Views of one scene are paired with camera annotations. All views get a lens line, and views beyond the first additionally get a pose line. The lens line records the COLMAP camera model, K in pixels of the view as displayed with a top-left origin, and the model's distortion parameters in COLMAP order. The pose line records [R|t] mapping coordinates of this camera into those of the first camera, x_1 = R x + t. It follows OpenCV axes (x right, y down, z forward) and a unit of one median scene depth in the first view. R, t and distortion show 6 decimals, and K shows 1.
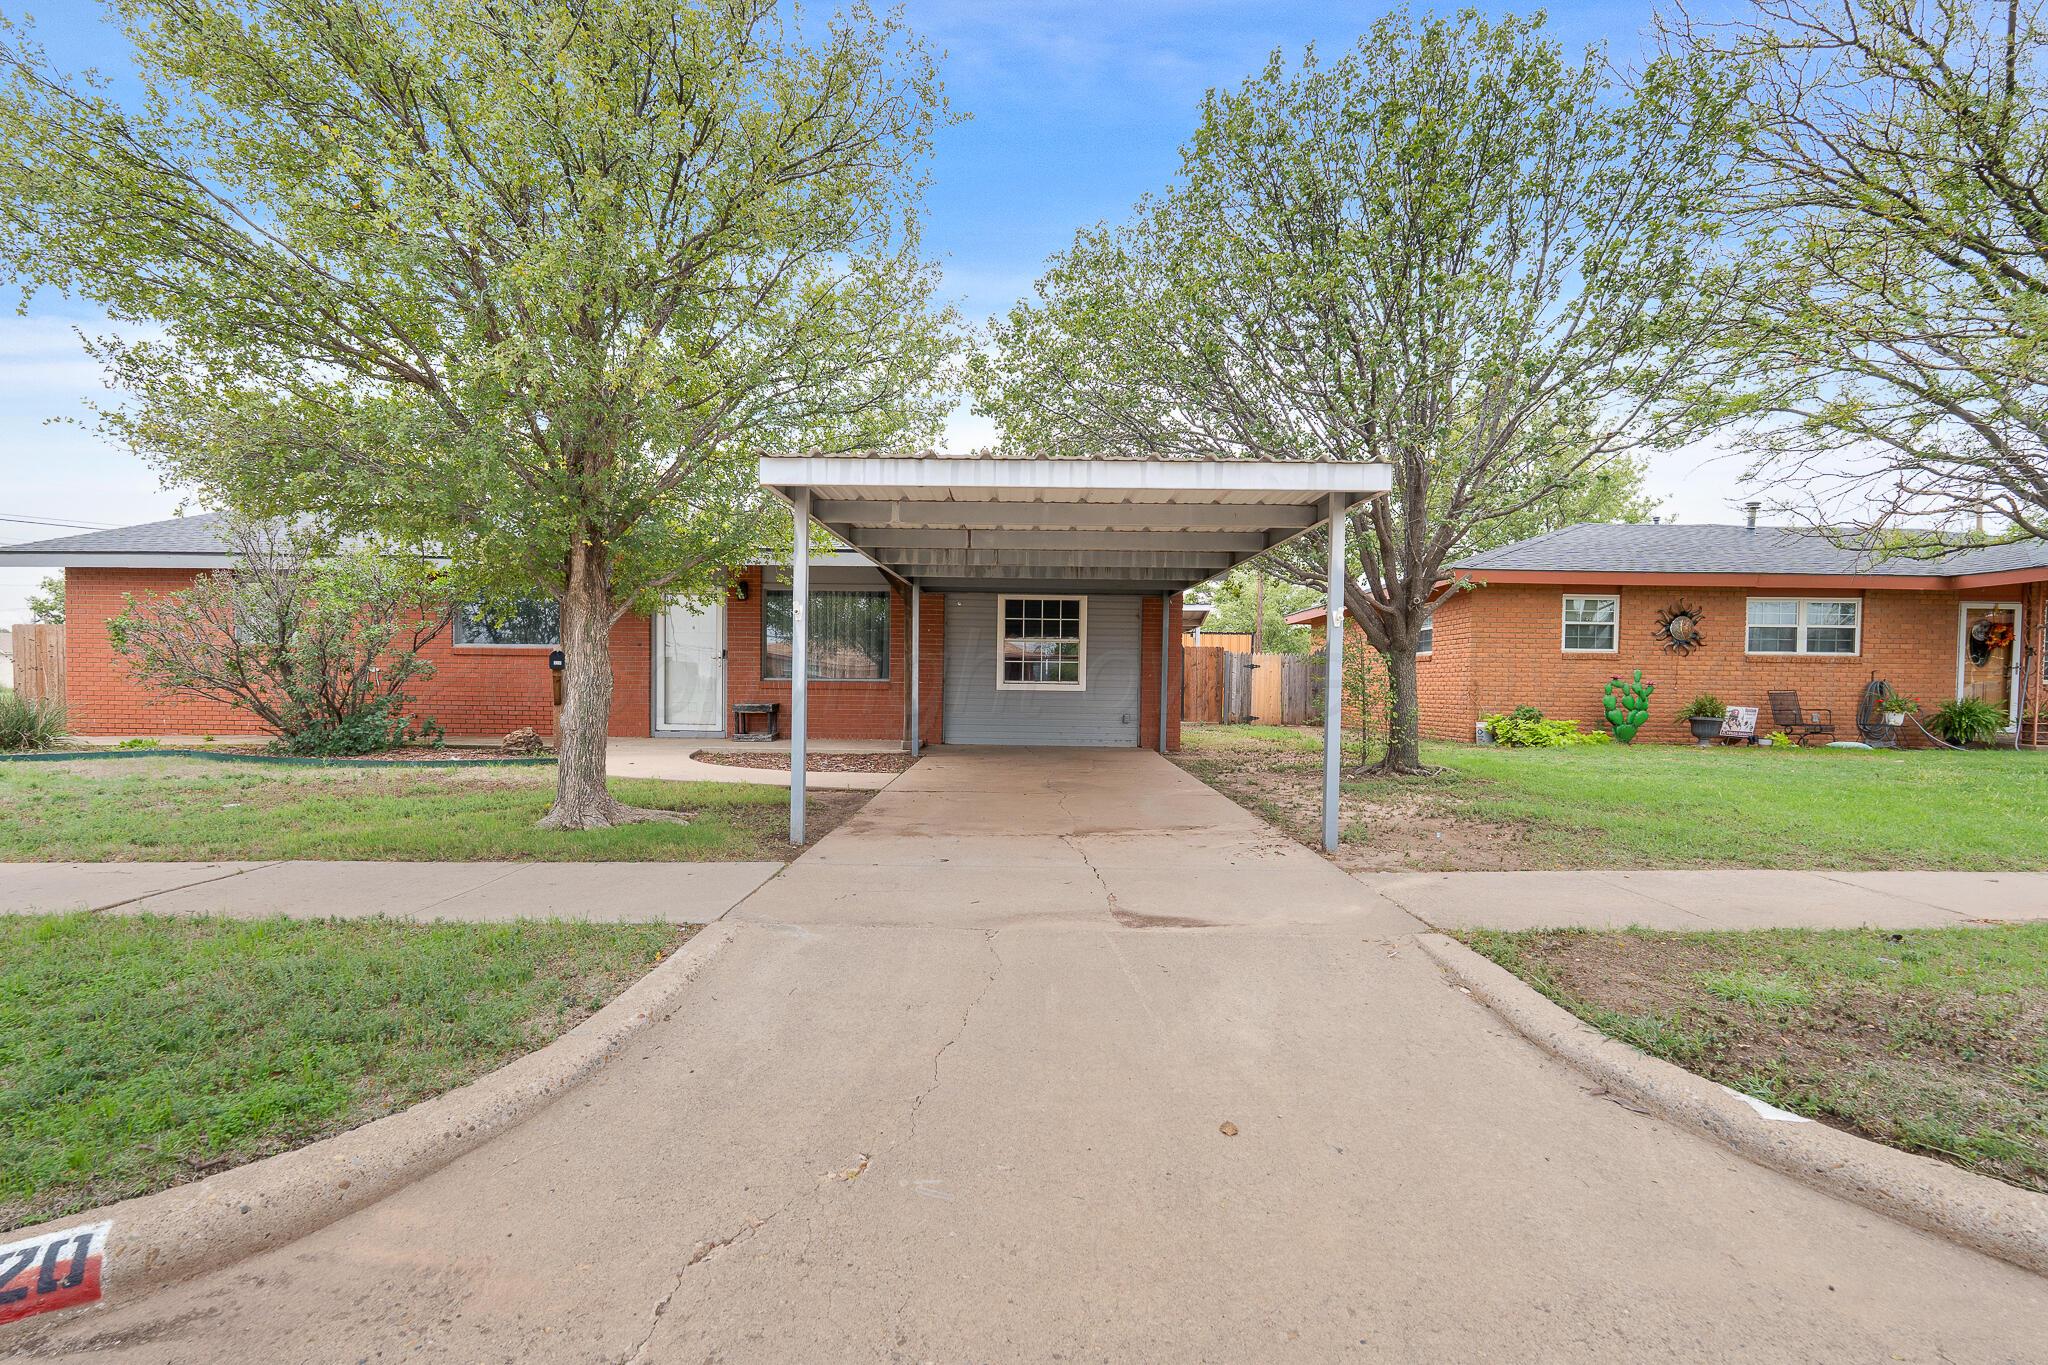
lens RADIAL K [[901.8, 0, 1016.7], [0, 901.8, 694.2], [0, 0, 1]] dist [-0.001731, -0.000572]
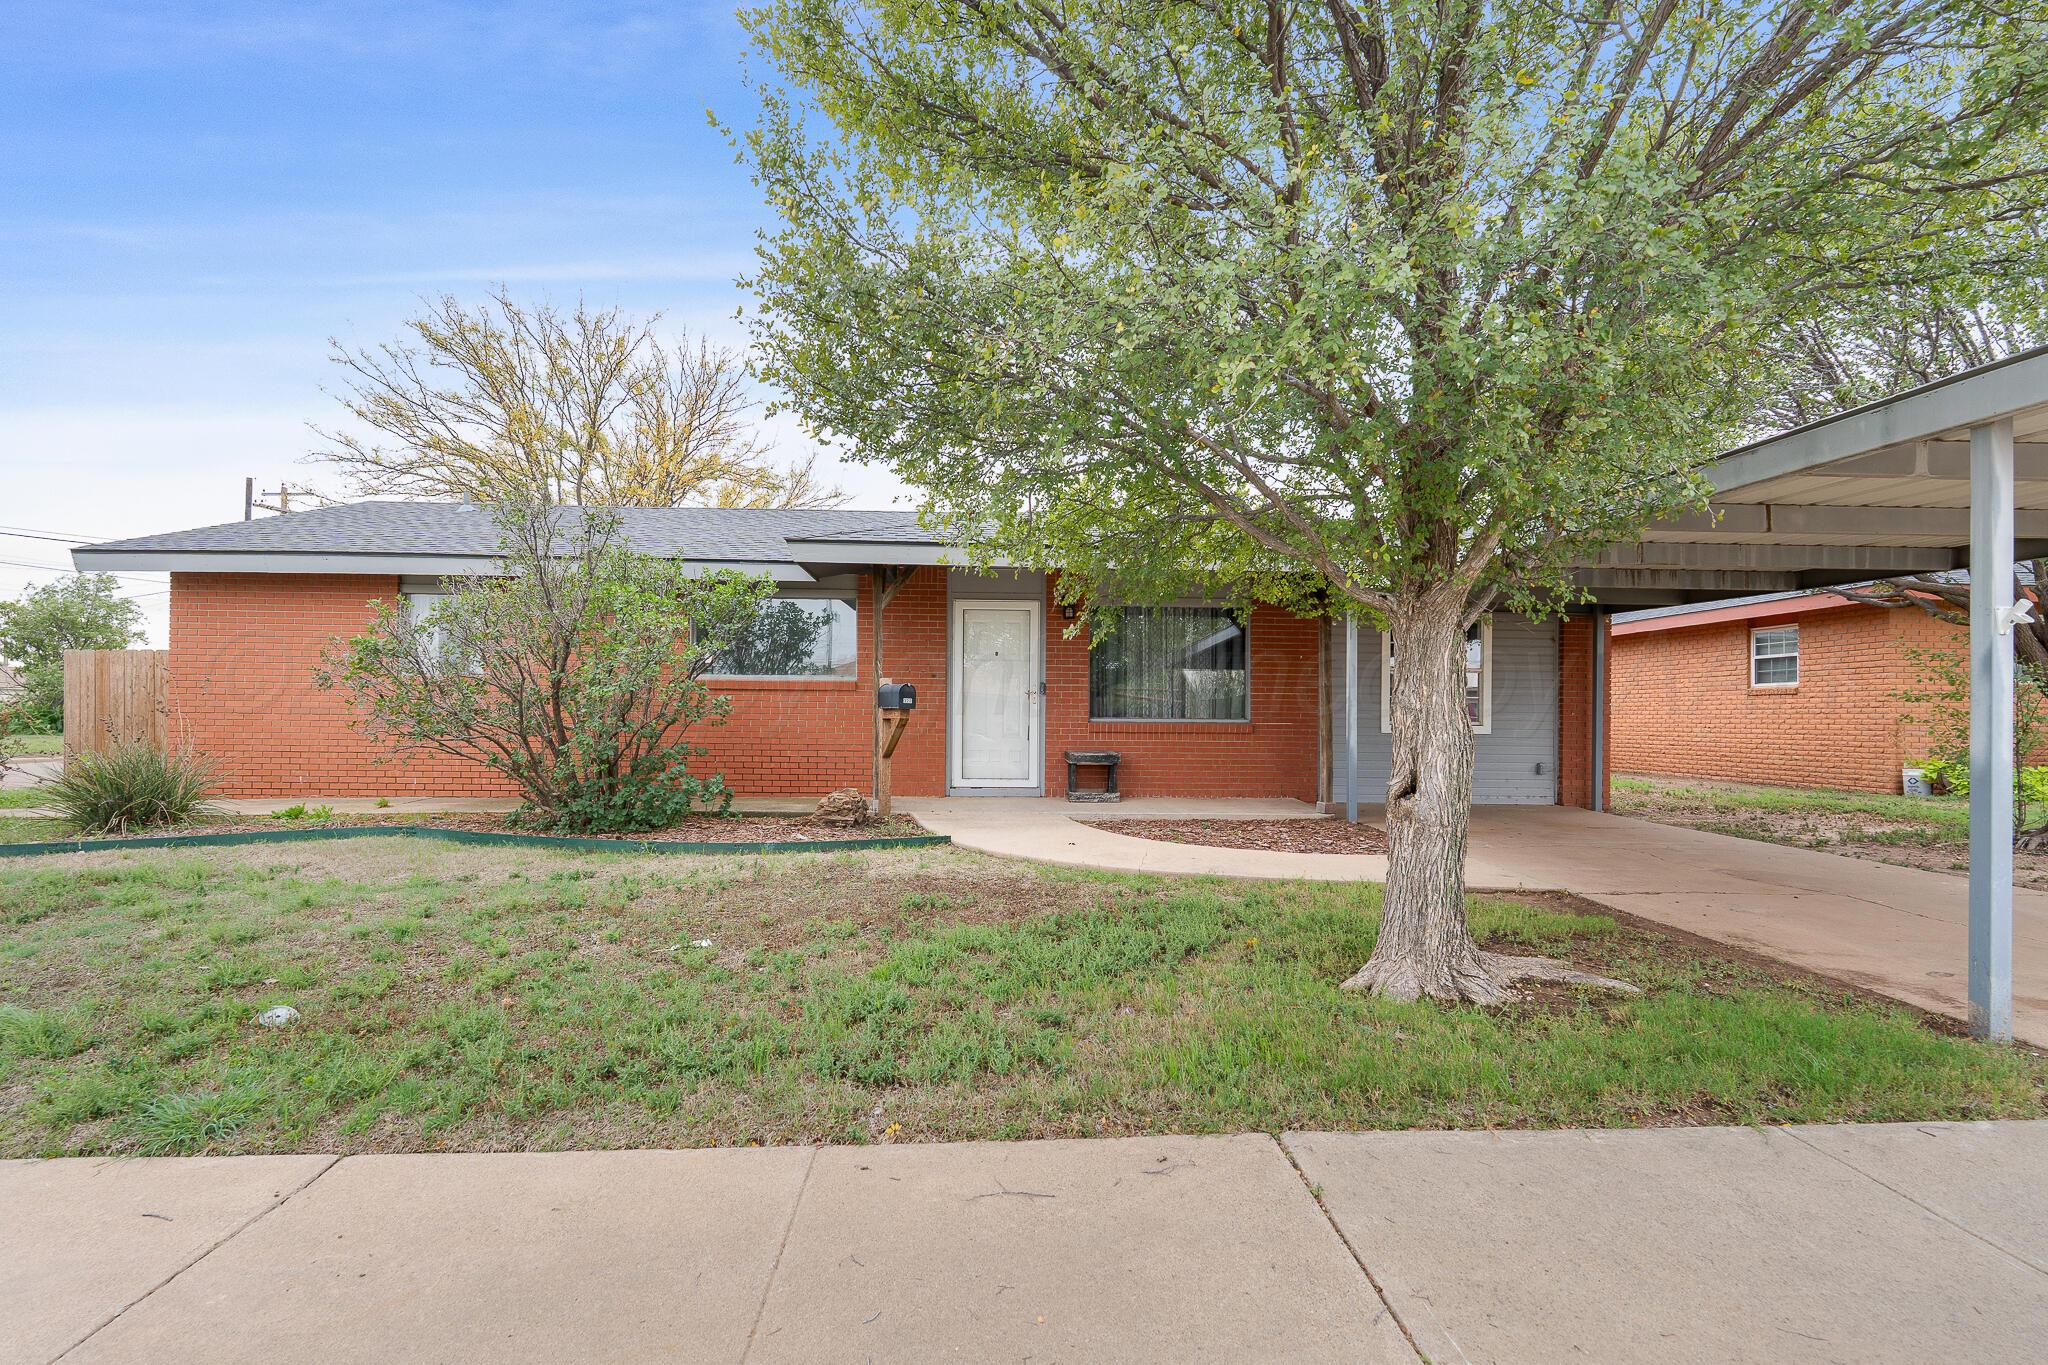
lens RADIAL K [[901.8, 0, 1016.7], [0, 901.8, 694.2], [0, 0, 1]] dist [-0.001731, -0.000572]
pose [[0.999610, 0.000131, 0.027908, -0.418081], [0.000664, 0.999594, -0.028485, -0.018458], [-0.027900, 0.028492, 0.999205, 0.254640]]
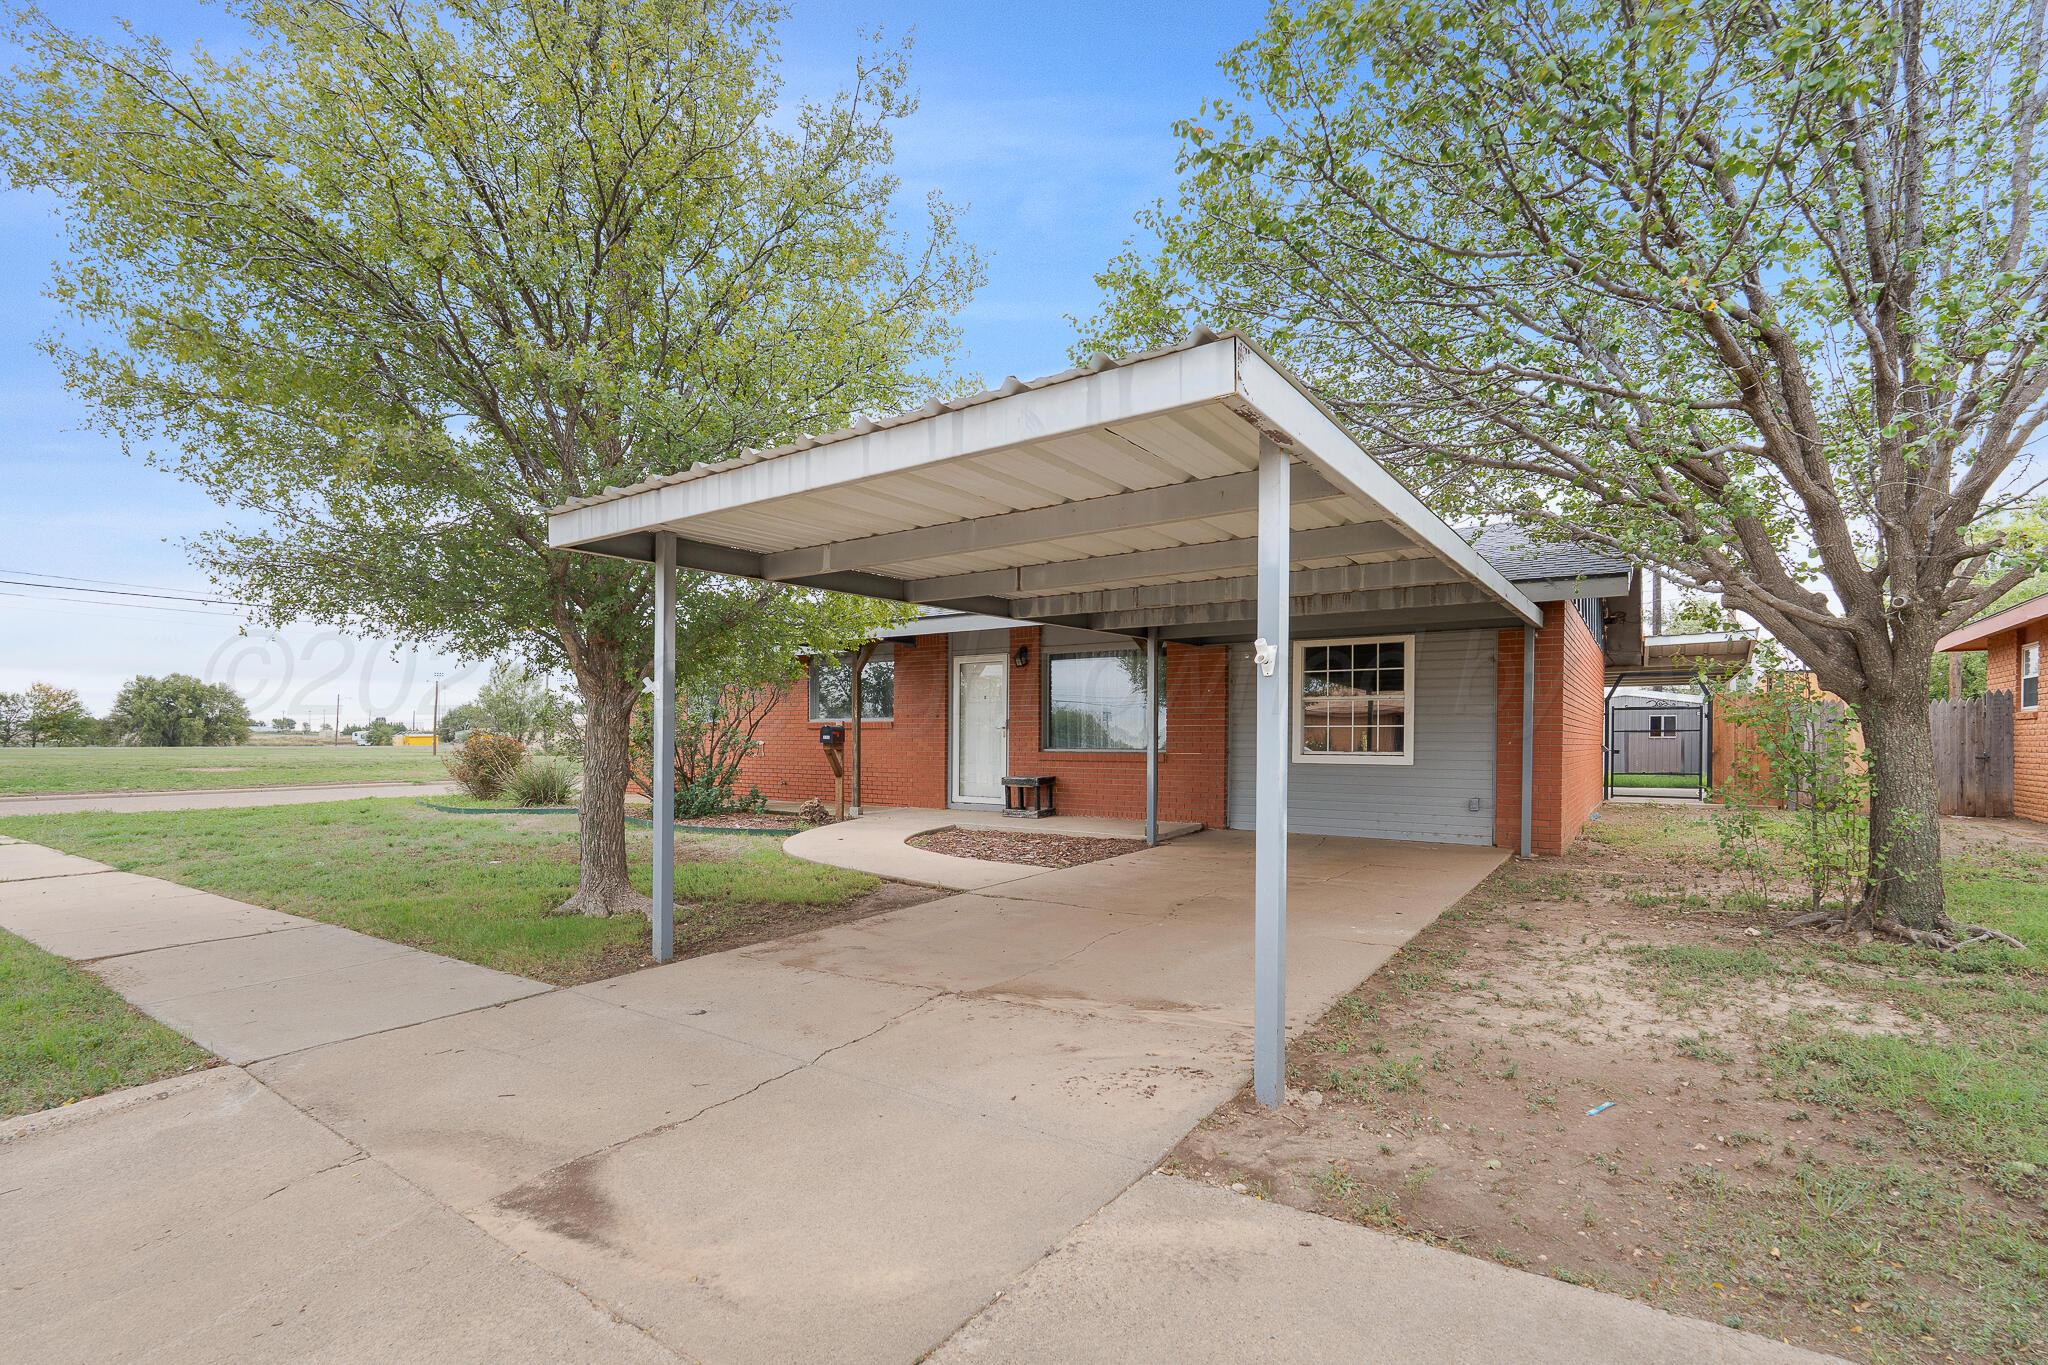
lens RADIAL K [[912.9, 0, 1031.4], [0, 912.9, 748.0], [0, 0, 1]] dist [-0.000090, -0.000142]
pose [[0.827247, -0.002367, -0.561834, 0.273632], [-0.000271, 0.999989, -0.004612, -0.015993], [0.561839, 0.003967, 0.827237, 0.246003]]
